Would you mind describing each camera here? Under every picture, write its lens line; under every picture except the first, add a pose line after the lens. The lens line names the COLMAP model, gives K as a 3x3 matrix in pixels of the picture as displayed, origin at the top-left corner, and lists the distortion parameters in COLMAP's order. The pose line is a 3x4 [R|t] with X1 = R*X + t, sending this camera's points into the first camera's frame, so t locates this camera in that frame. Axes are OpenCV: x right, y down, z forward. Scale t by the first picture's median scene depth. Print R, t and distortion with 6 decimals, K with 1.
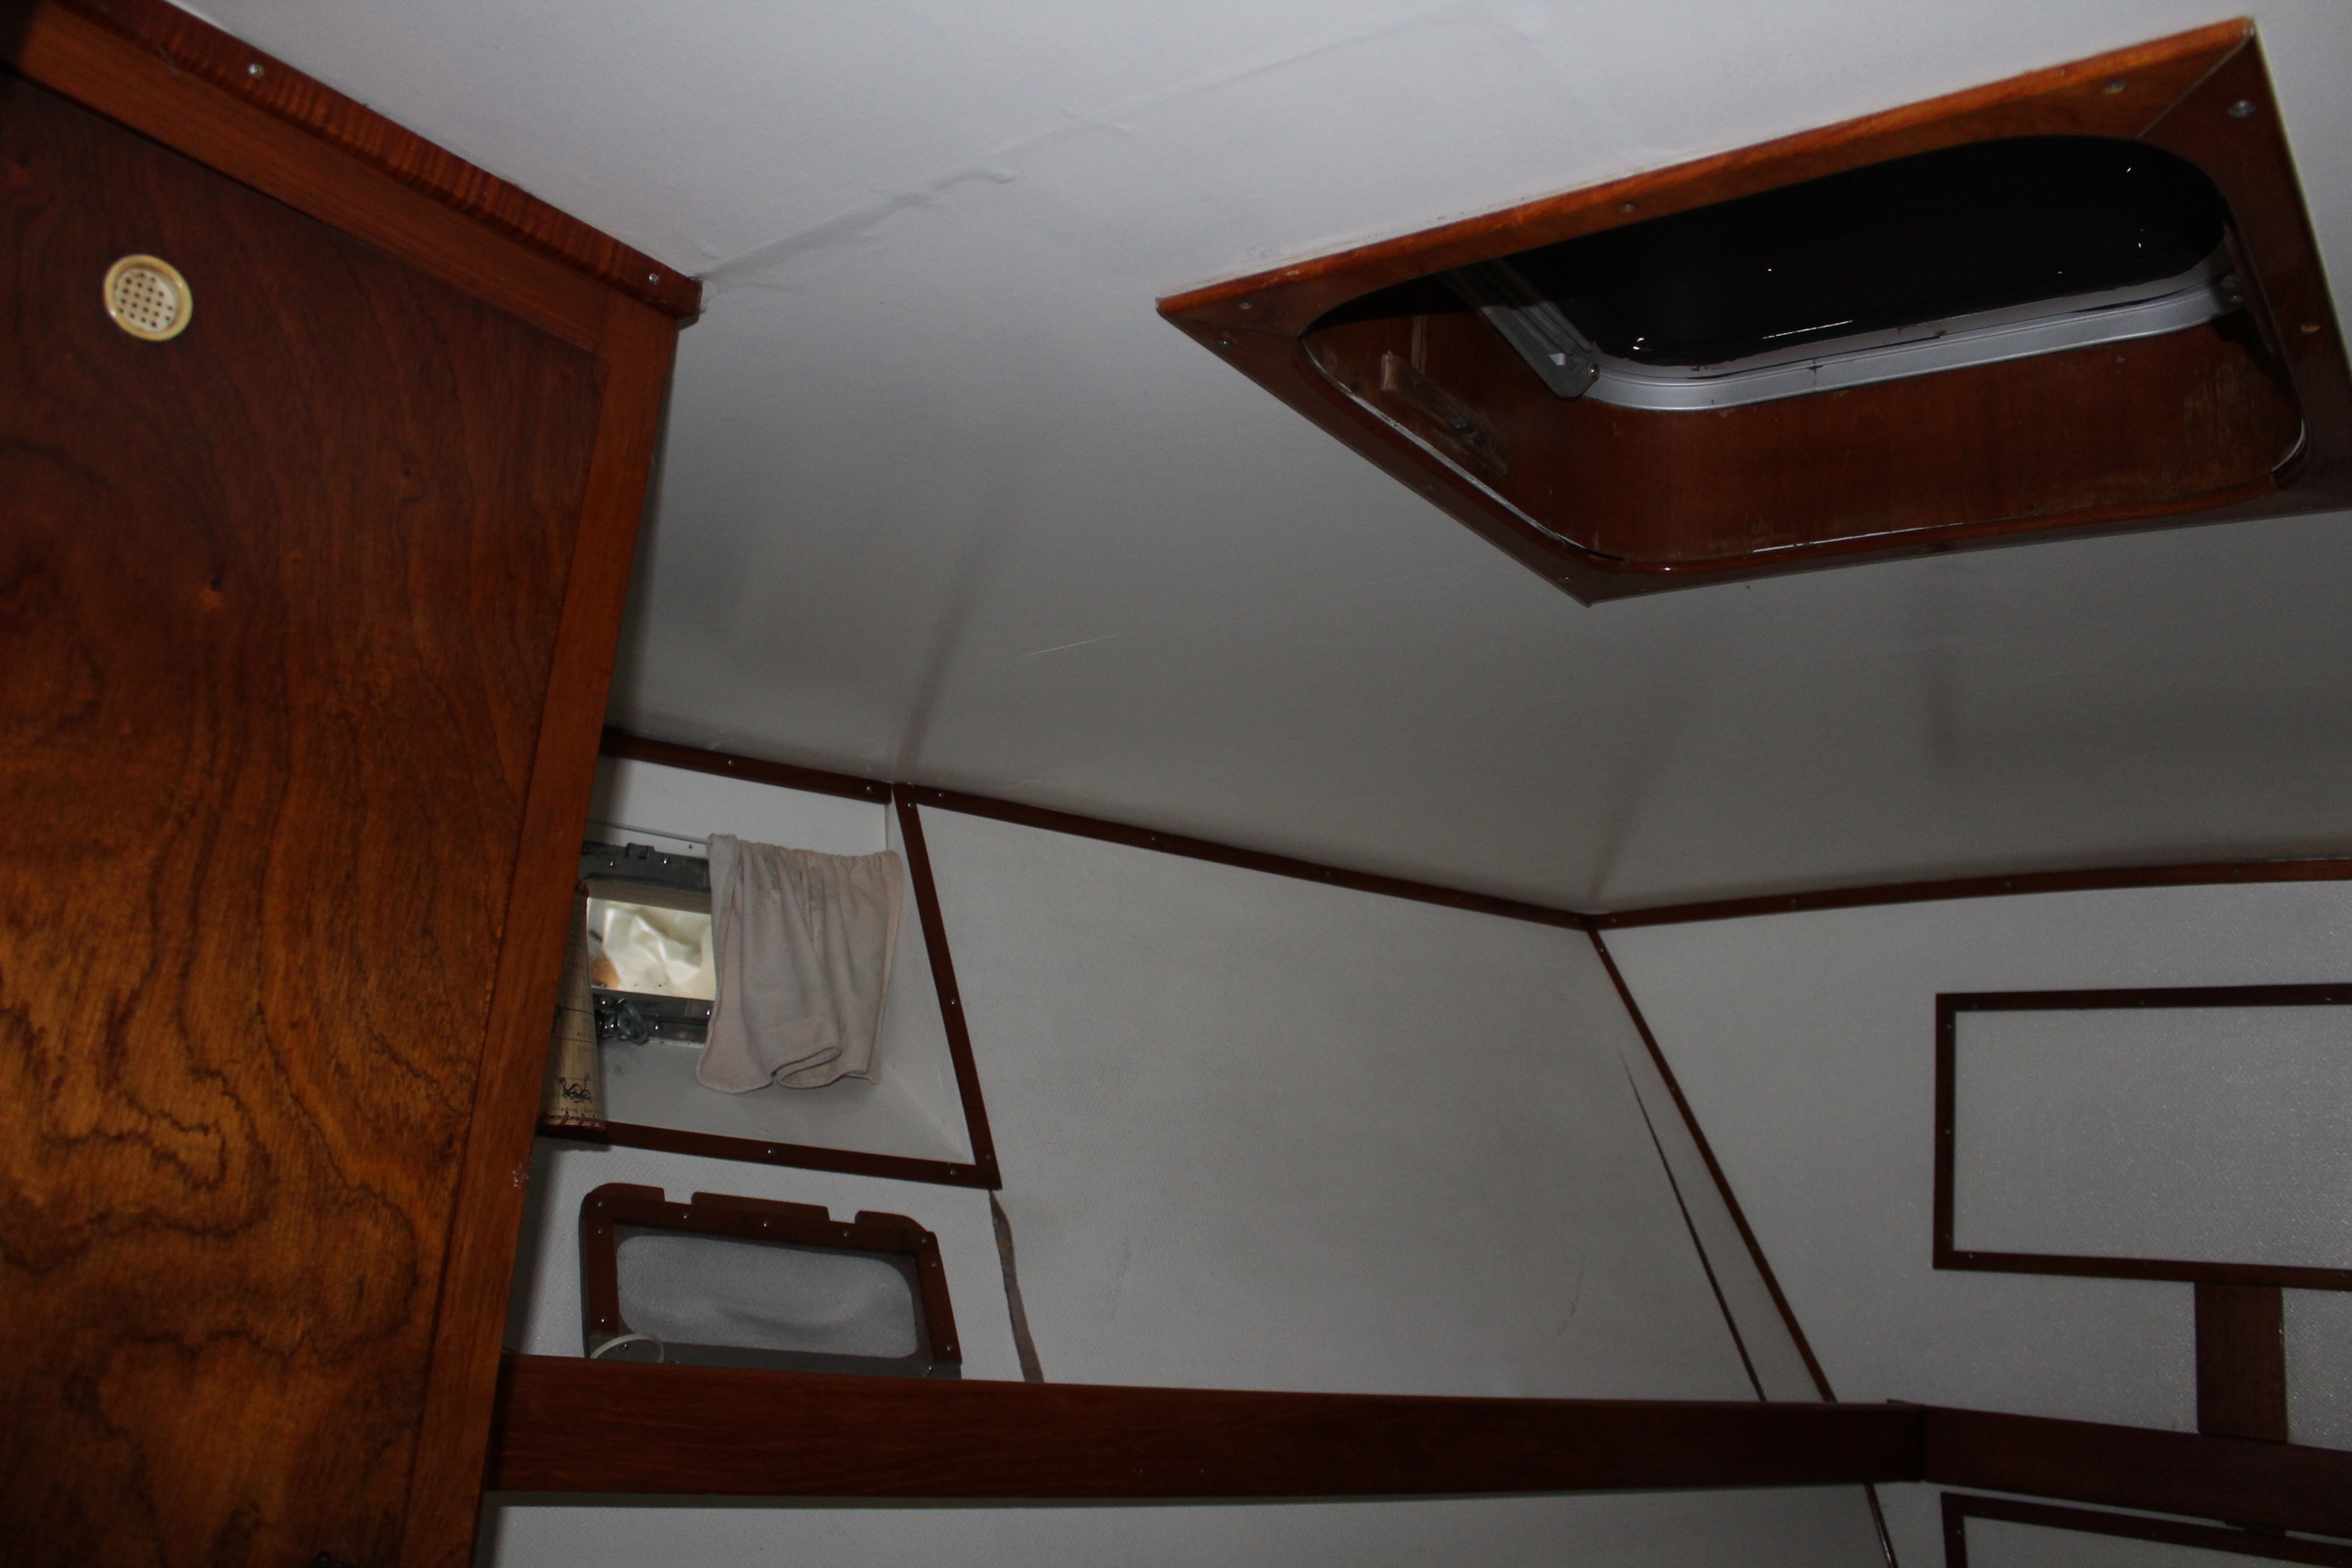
lens RADIAL K [[1980.3, 0, 1168.4], [0, 1980.3, 775.9], [0, 0, 1]] dist [-0.165259, 0.152239]
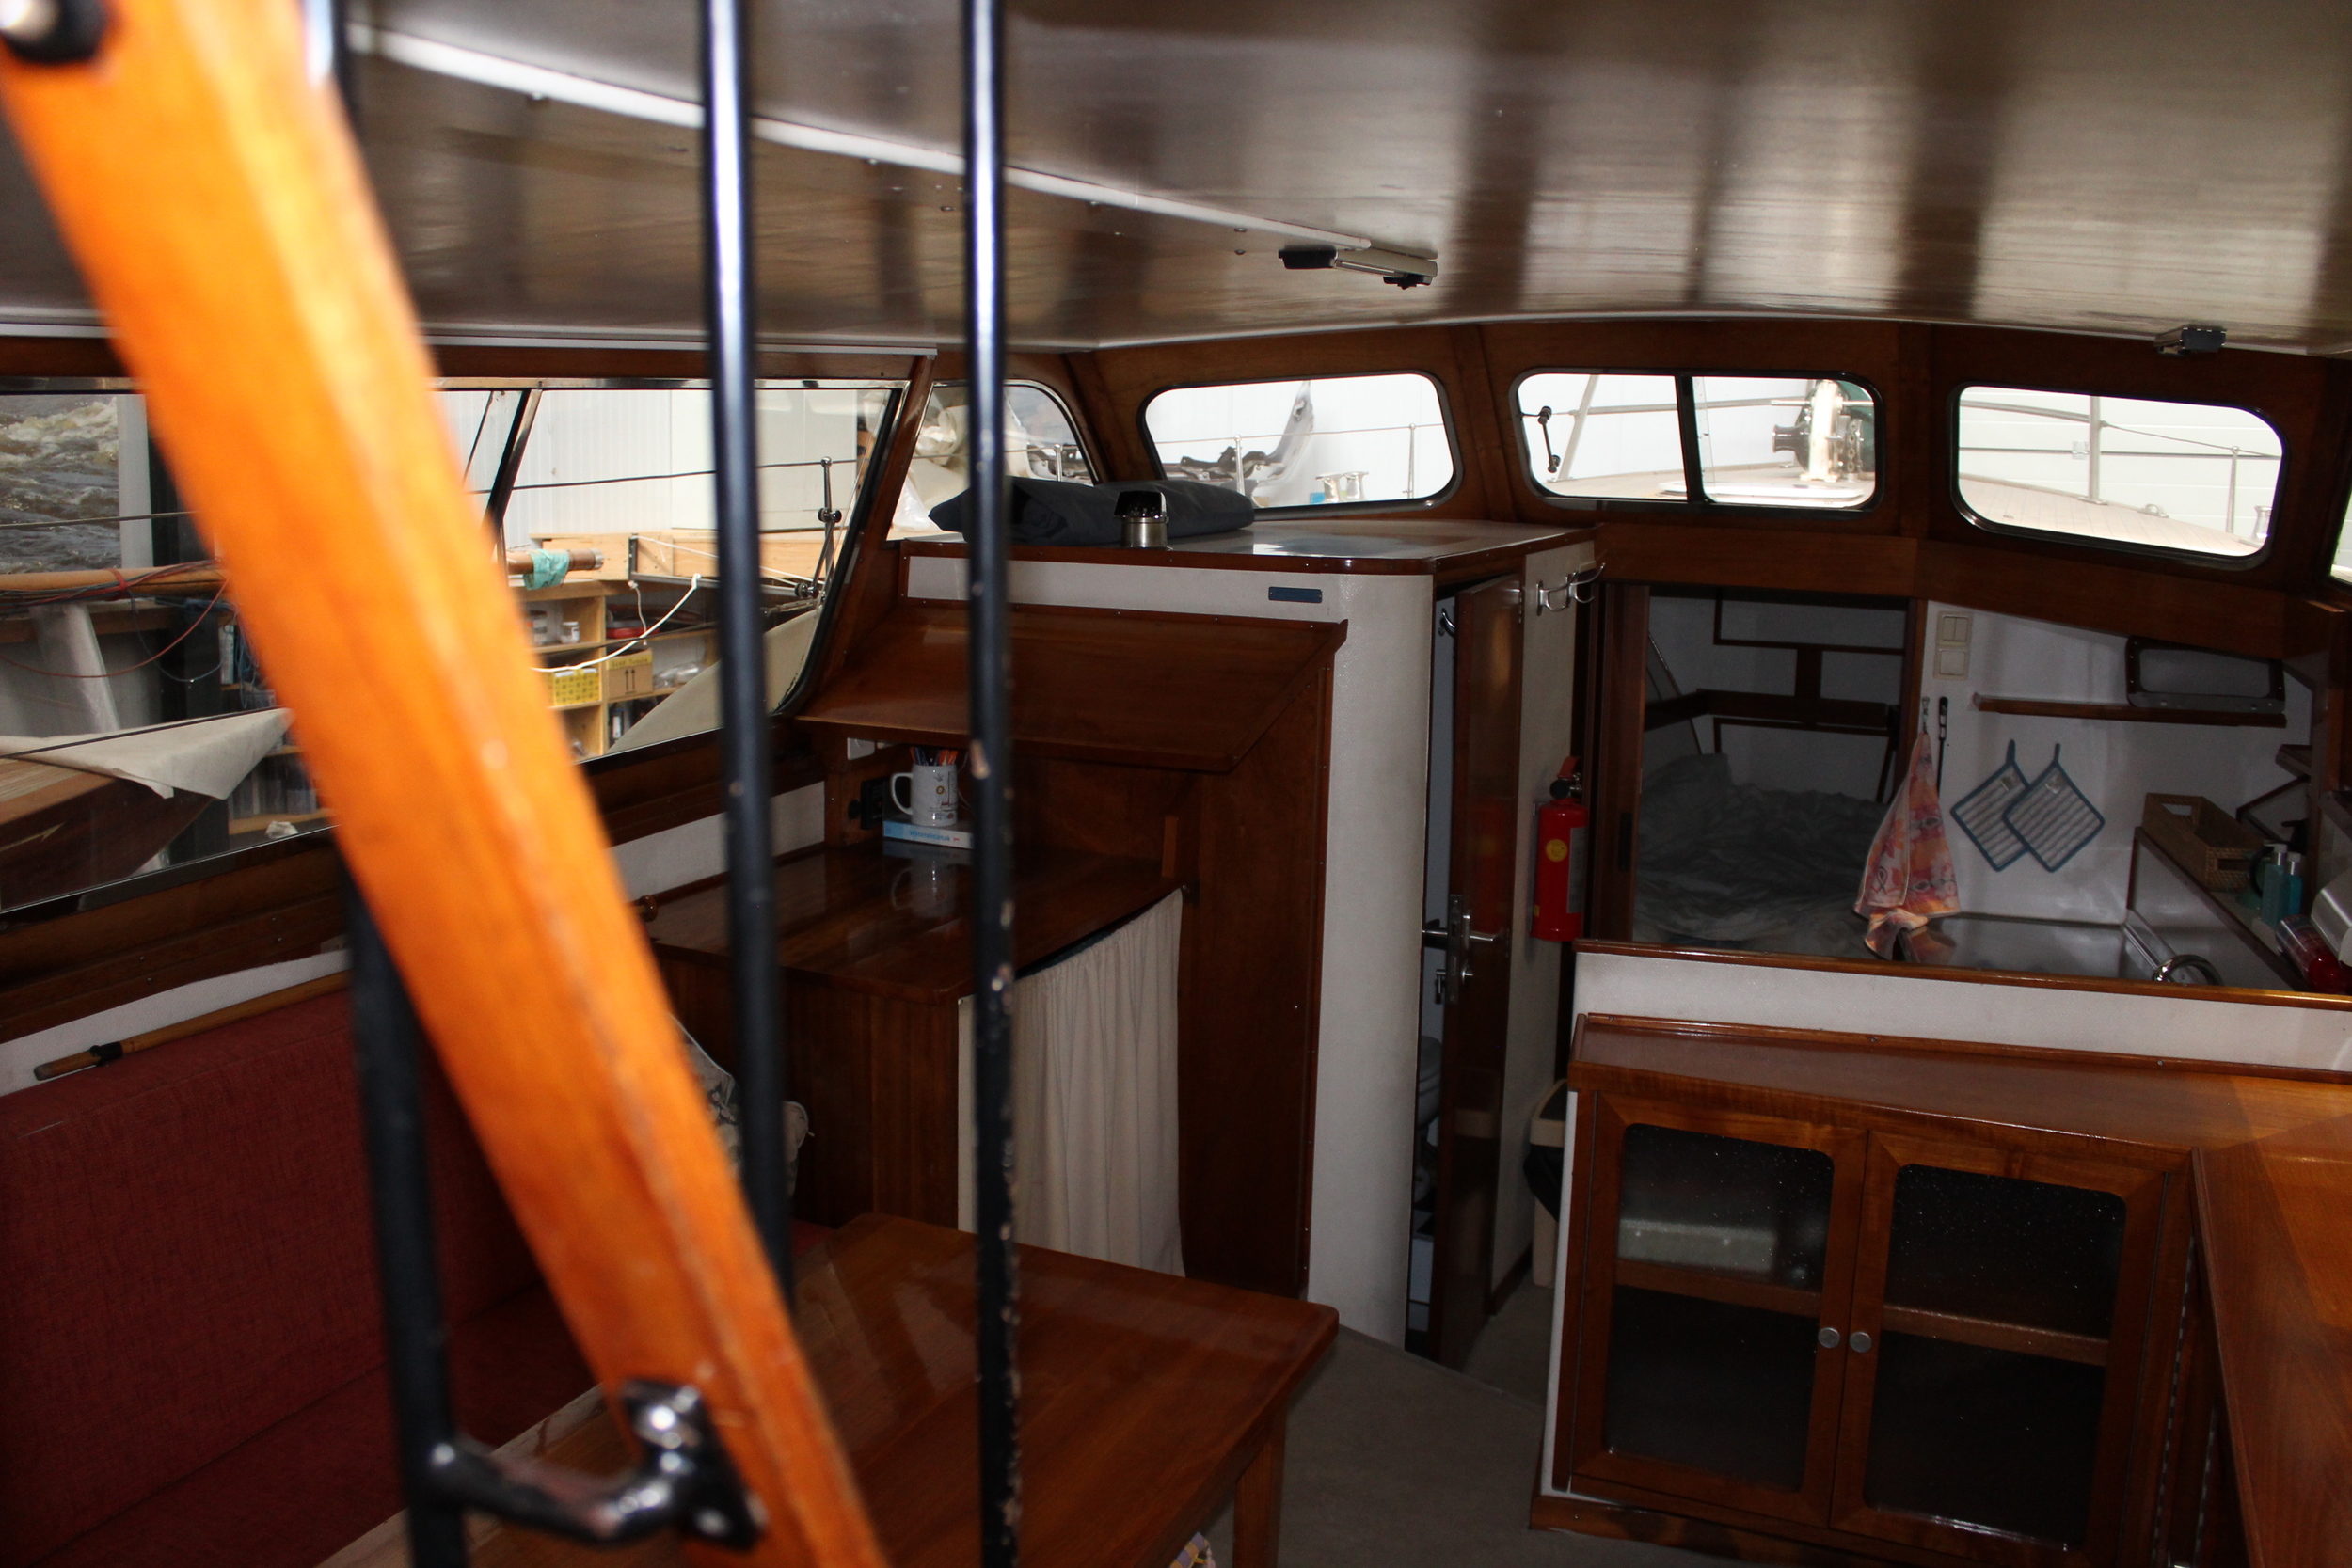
lens RADIAL K [[1956.6, 0, 1170.9], [0, 1956.6, 781.2], [0, 0, 1]] dist [-0.165394, 0.144640]
pose [[0.974374, -0.119579, 0.190515, -1.038958], [0.027899, 0.904690, 0.425155, -0.868193], [-0.223197, -0.408945, 0.884843, -1.577329]]
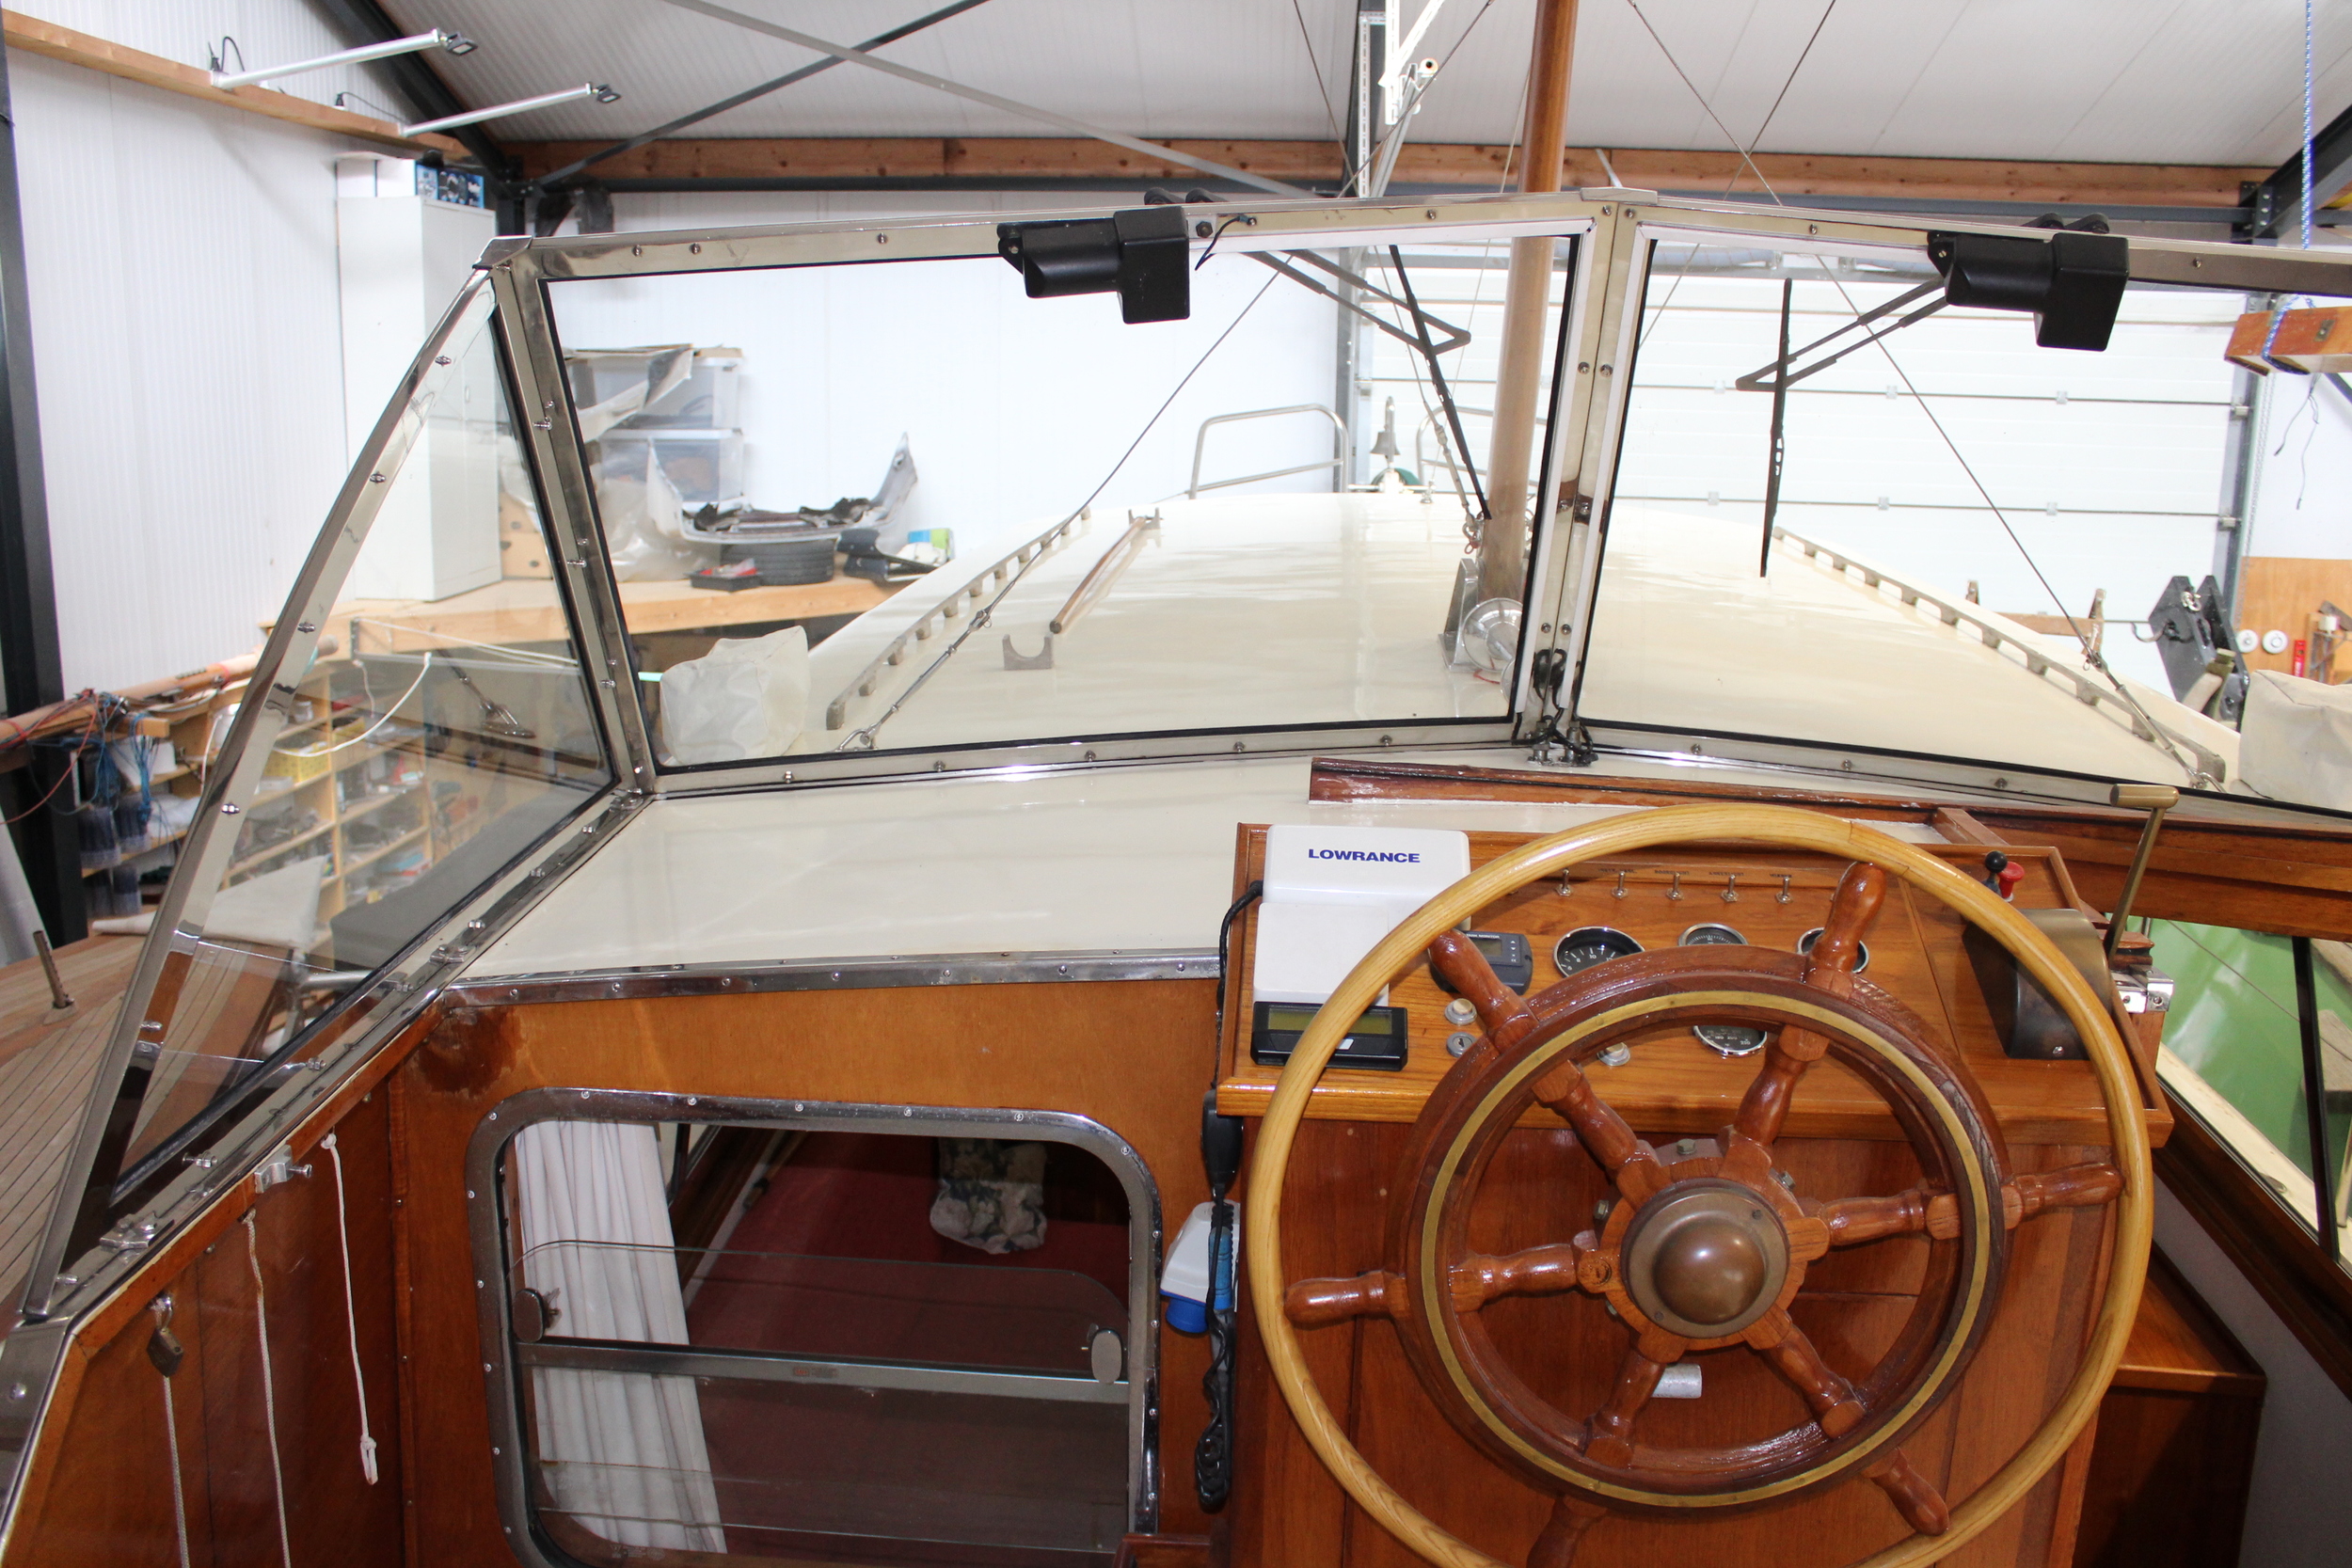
lens RADIAL K [[1956.6, 0, 1170.9], [0, 1956.6, 781.2], [0, 0, 1]] dist [-0.165394, 0.144640]
pose [[0.843533, -0.200711, 0.498163, -1.868516], [-0.064305, 0.883130, 0.464700, -1.387200], [-0.533213, -0.424025, 0.732043, -1.826842]]
